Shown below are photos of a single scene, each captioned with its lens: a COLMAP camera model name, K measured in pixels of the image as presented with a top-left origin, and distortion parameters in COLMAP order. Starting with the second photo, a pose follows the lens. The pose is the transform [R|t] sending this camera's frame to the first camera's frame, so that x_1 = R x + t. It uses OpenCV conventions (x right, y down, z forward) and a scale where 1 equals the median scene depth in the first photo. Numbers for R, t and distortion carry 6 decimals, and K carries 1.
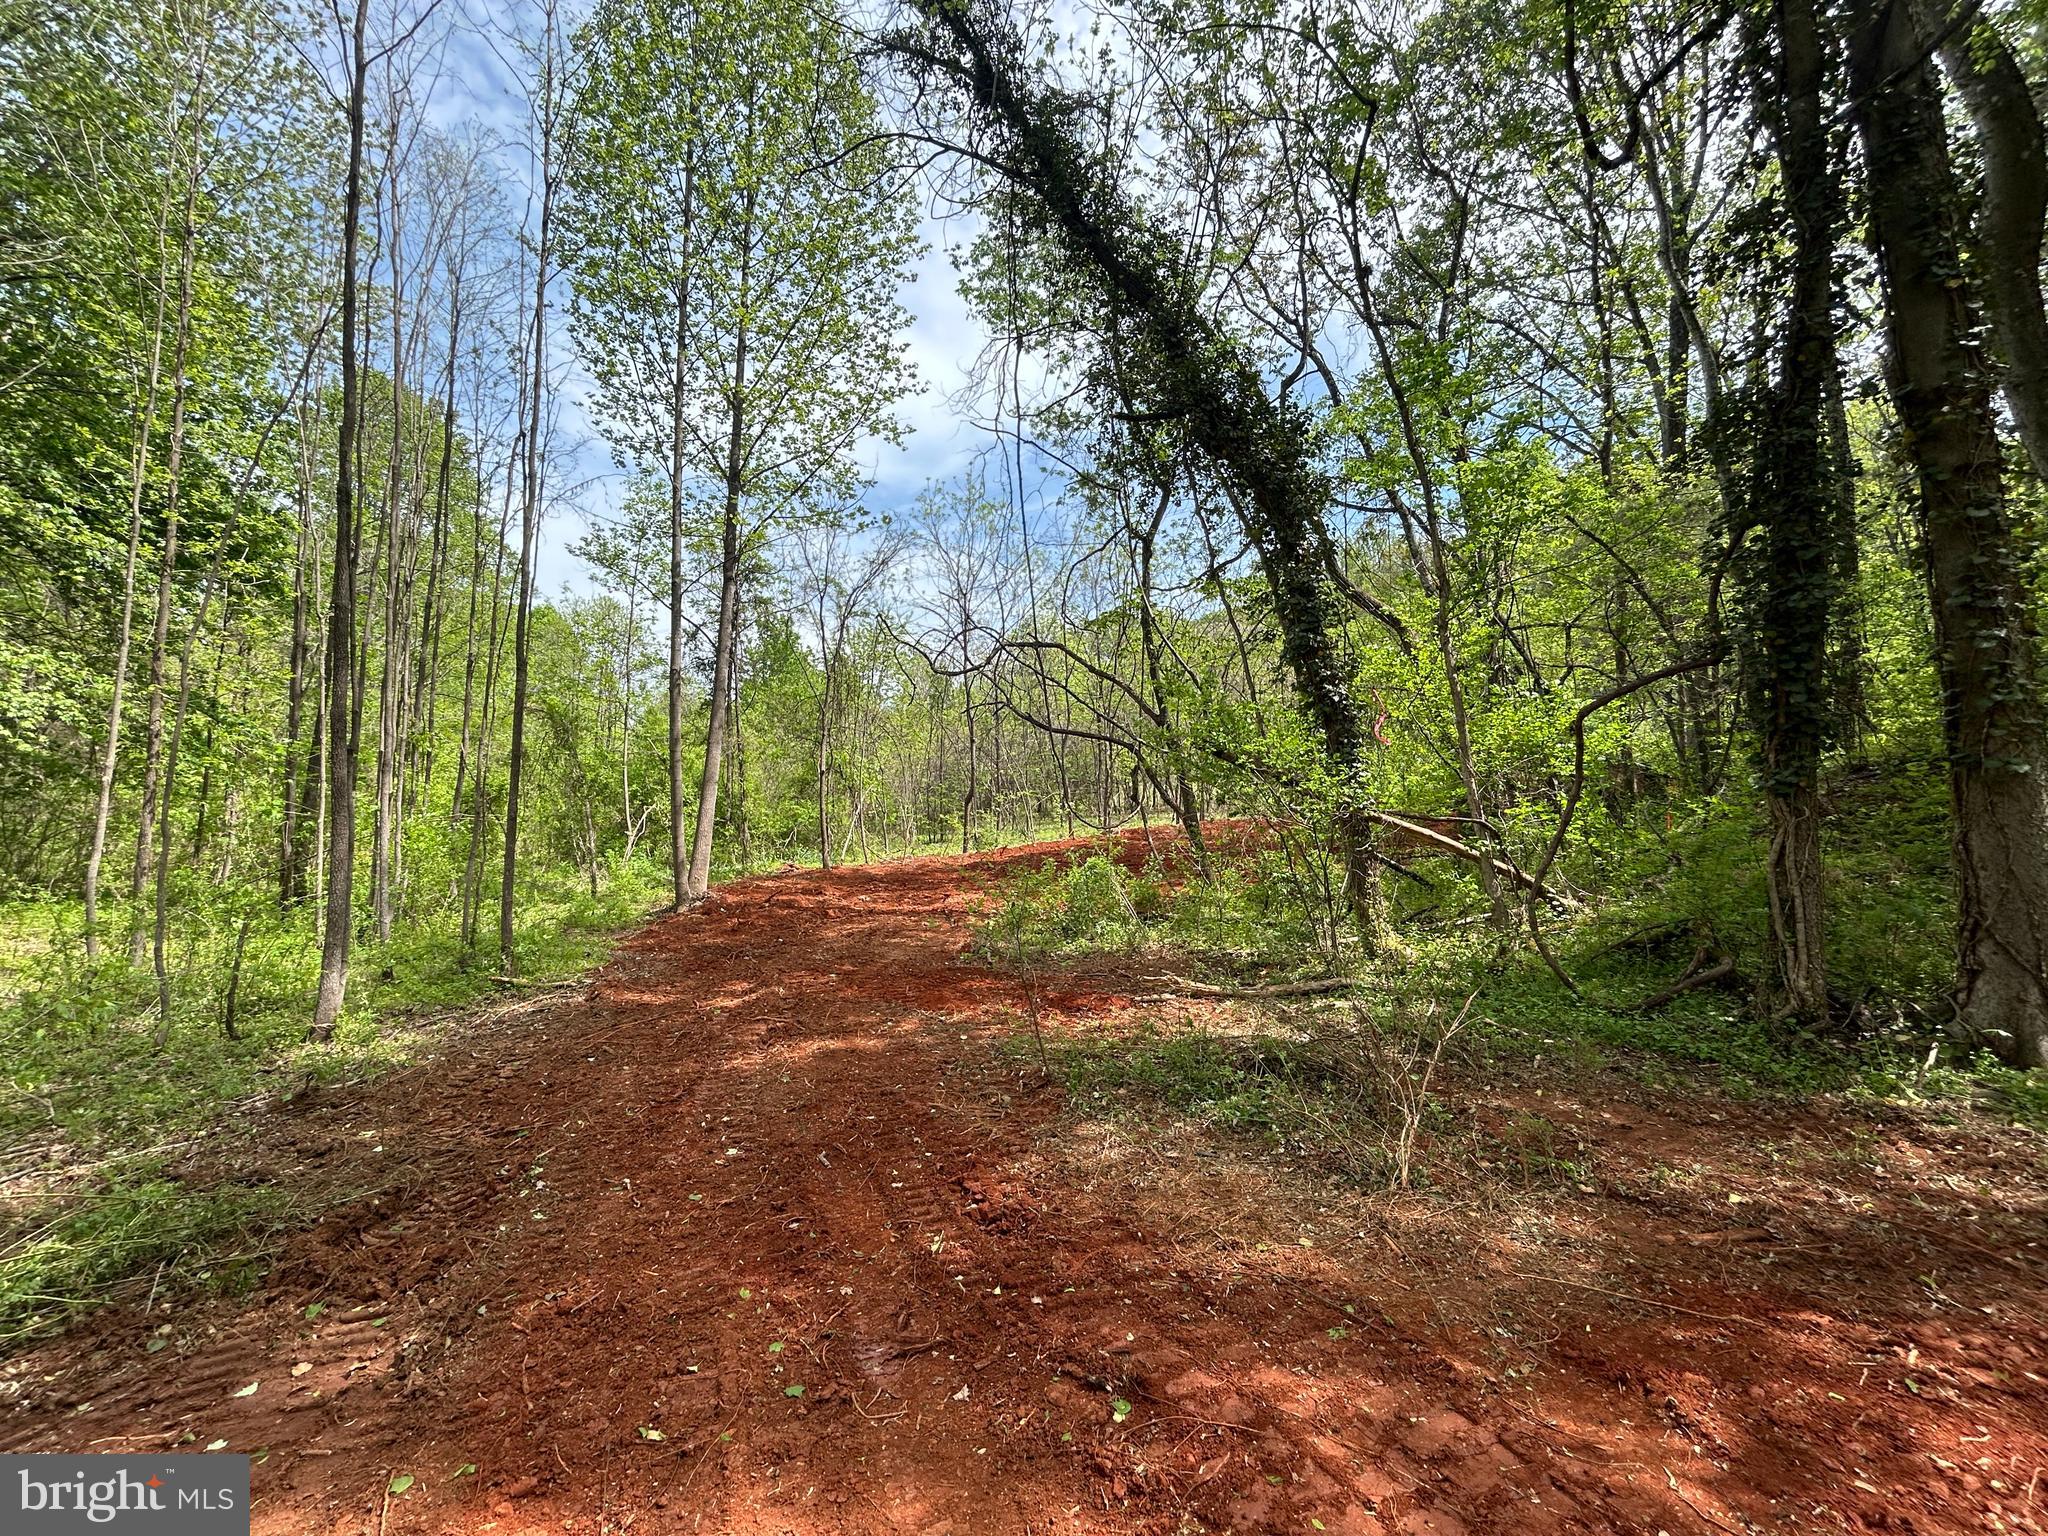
lens RADIAL K [[827.8, 0, 1031.0], [0, 827.8, 773.2], [0, 0, 1]] dist [0.003685, -0.000278]
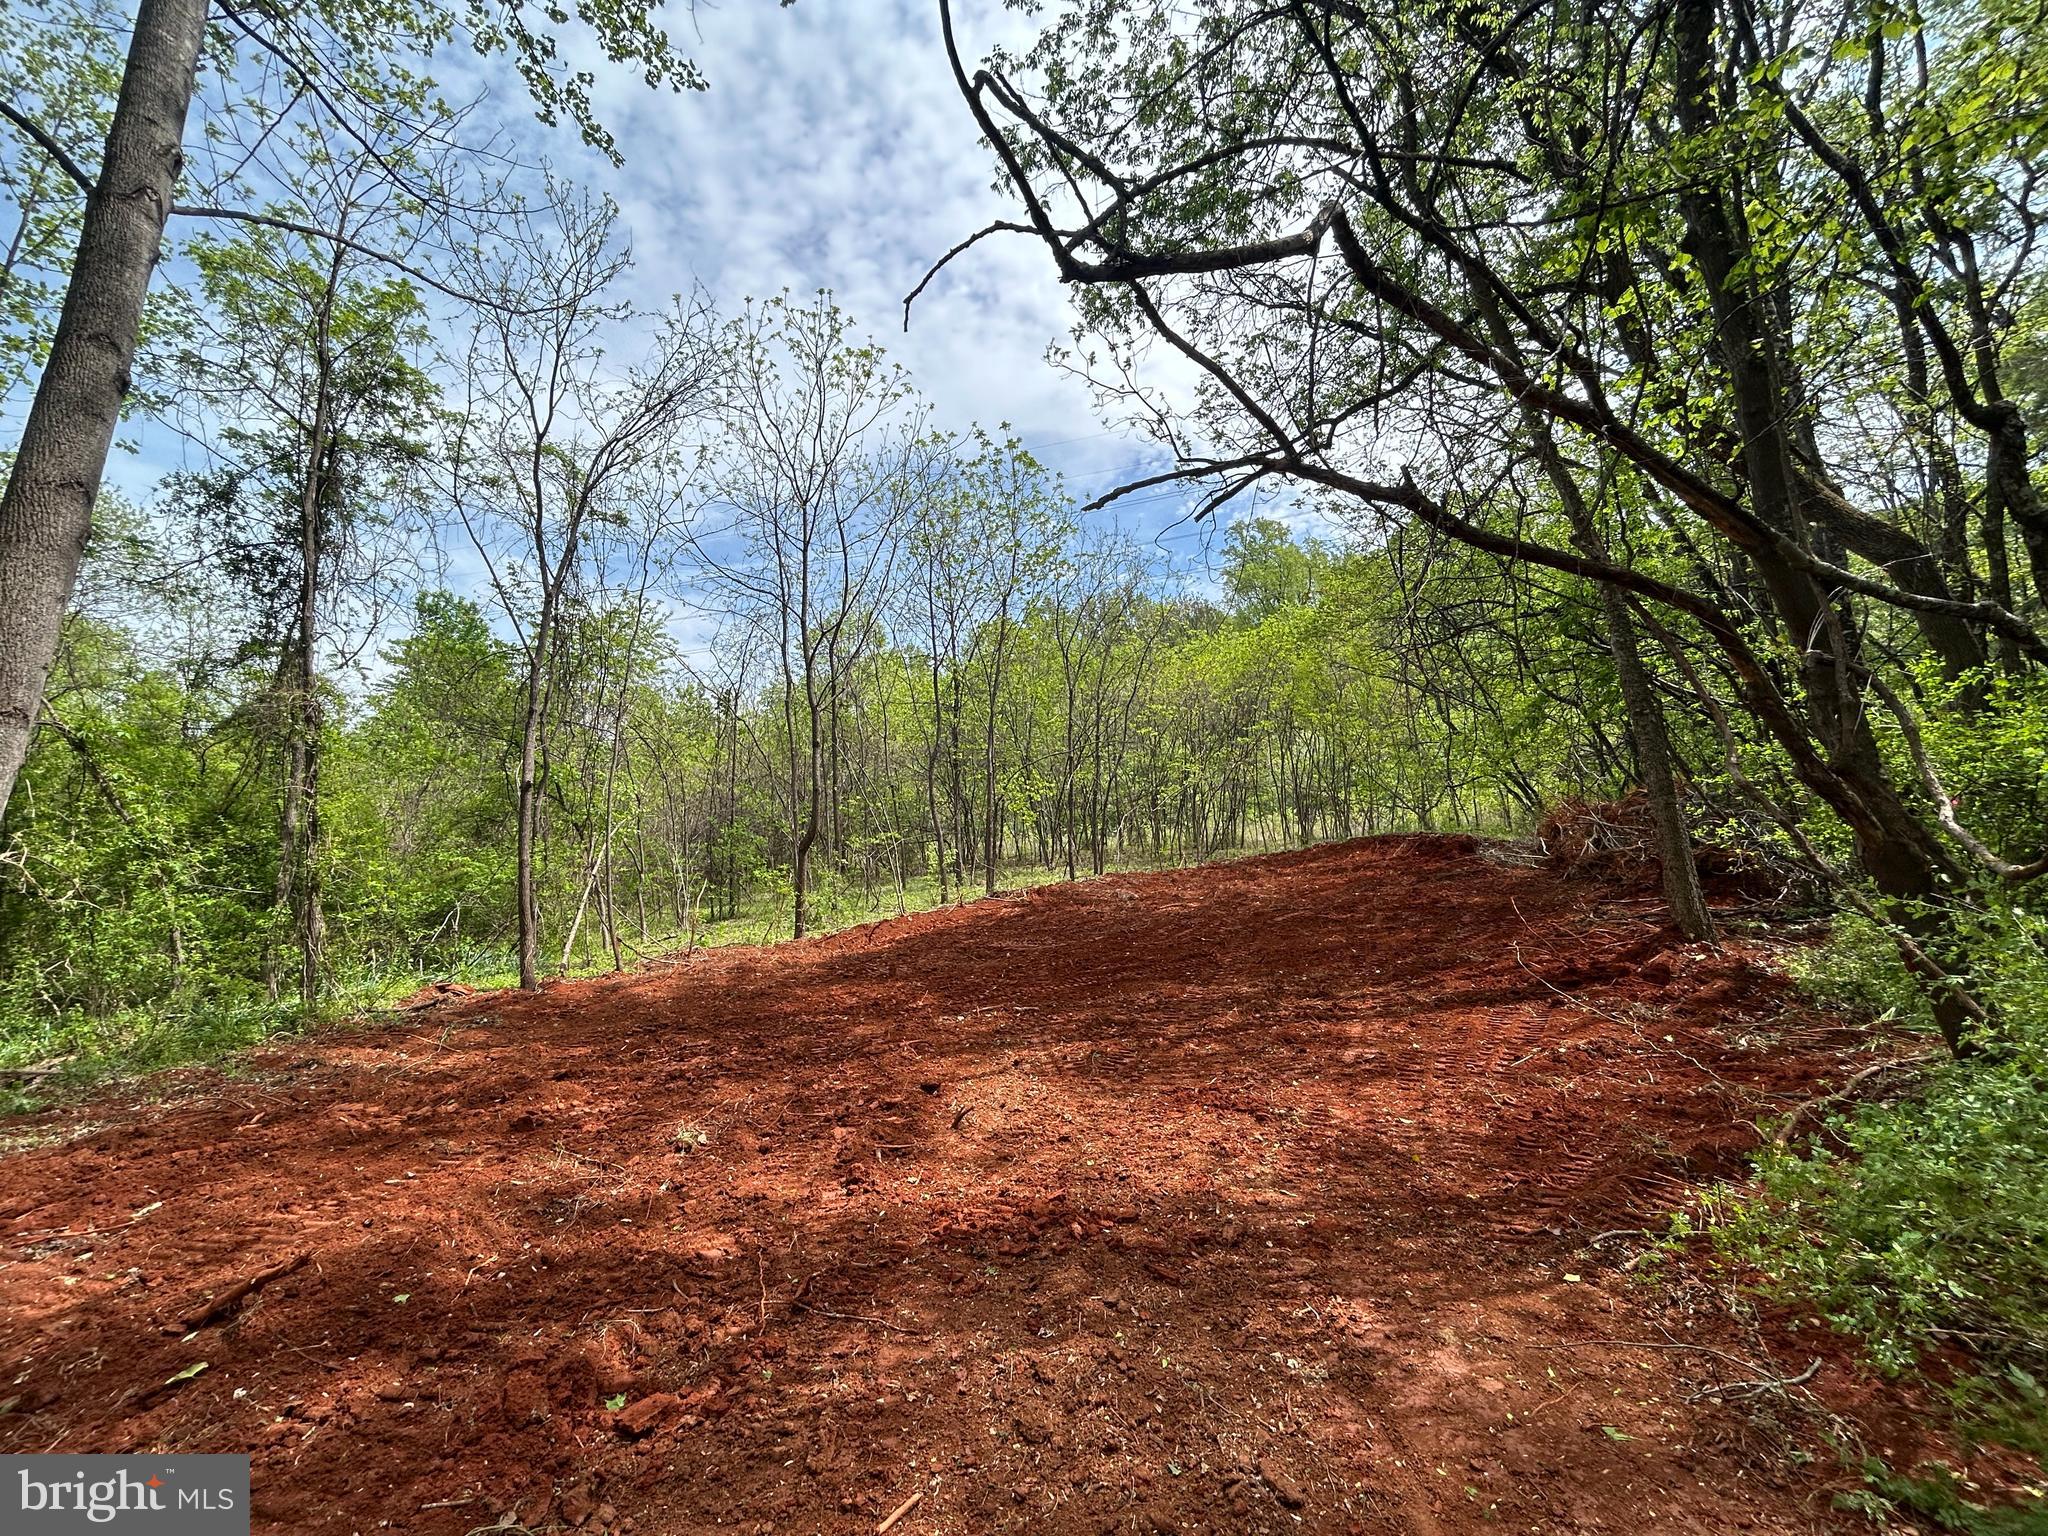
lens RADIAL K [[827.8, 0, 1025.5], [0, 827.8, 762.8], [0, 0, 1]] dist [0.003685, -0.000278]
pose [[0.953300, 0.013069, 0.301743, -0.129926], [0.012680, 0.996451, -0.083219, 0.032224], [-0.301760, 0.083159, 0.949750, 0.485494]]
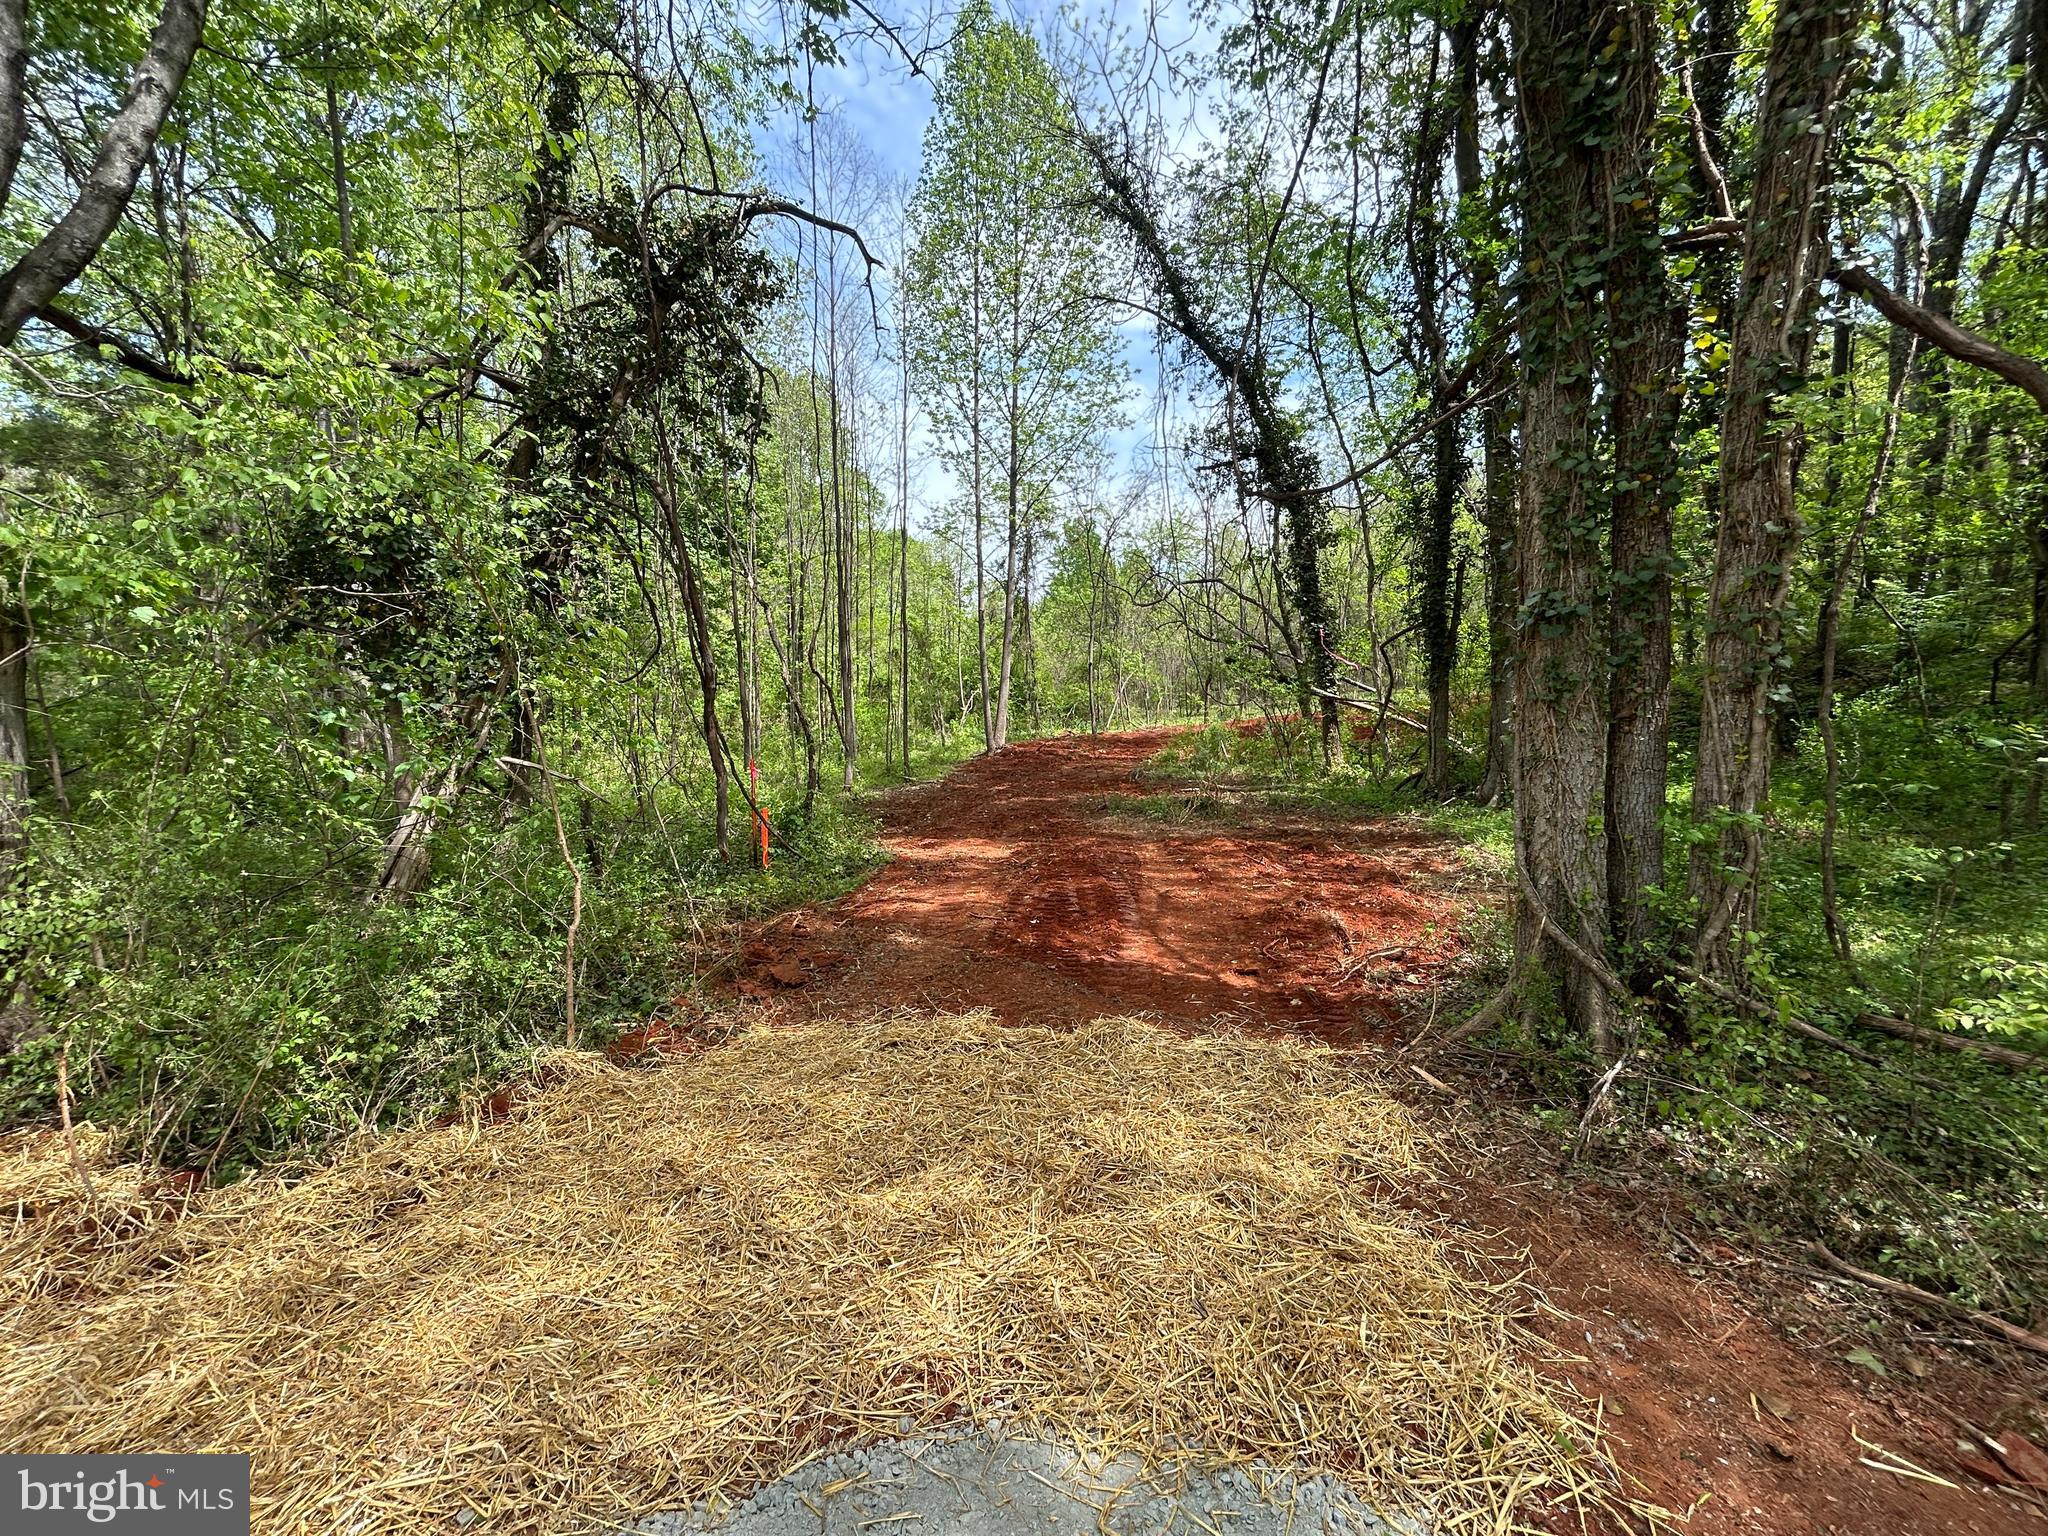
lens RADIAL K [[827.8, 0, 1026.2], [0, 827.8, 768.6], [0, 0, 1]] dist [0.003685, -0.000278]
pose [[0.926684, 0.025866, -0.374950, 0.173707], [0.029513, 0.989540, 0.141206, -0.026823], [0.374681, -0.141919, 0.916228, -0.324723]]
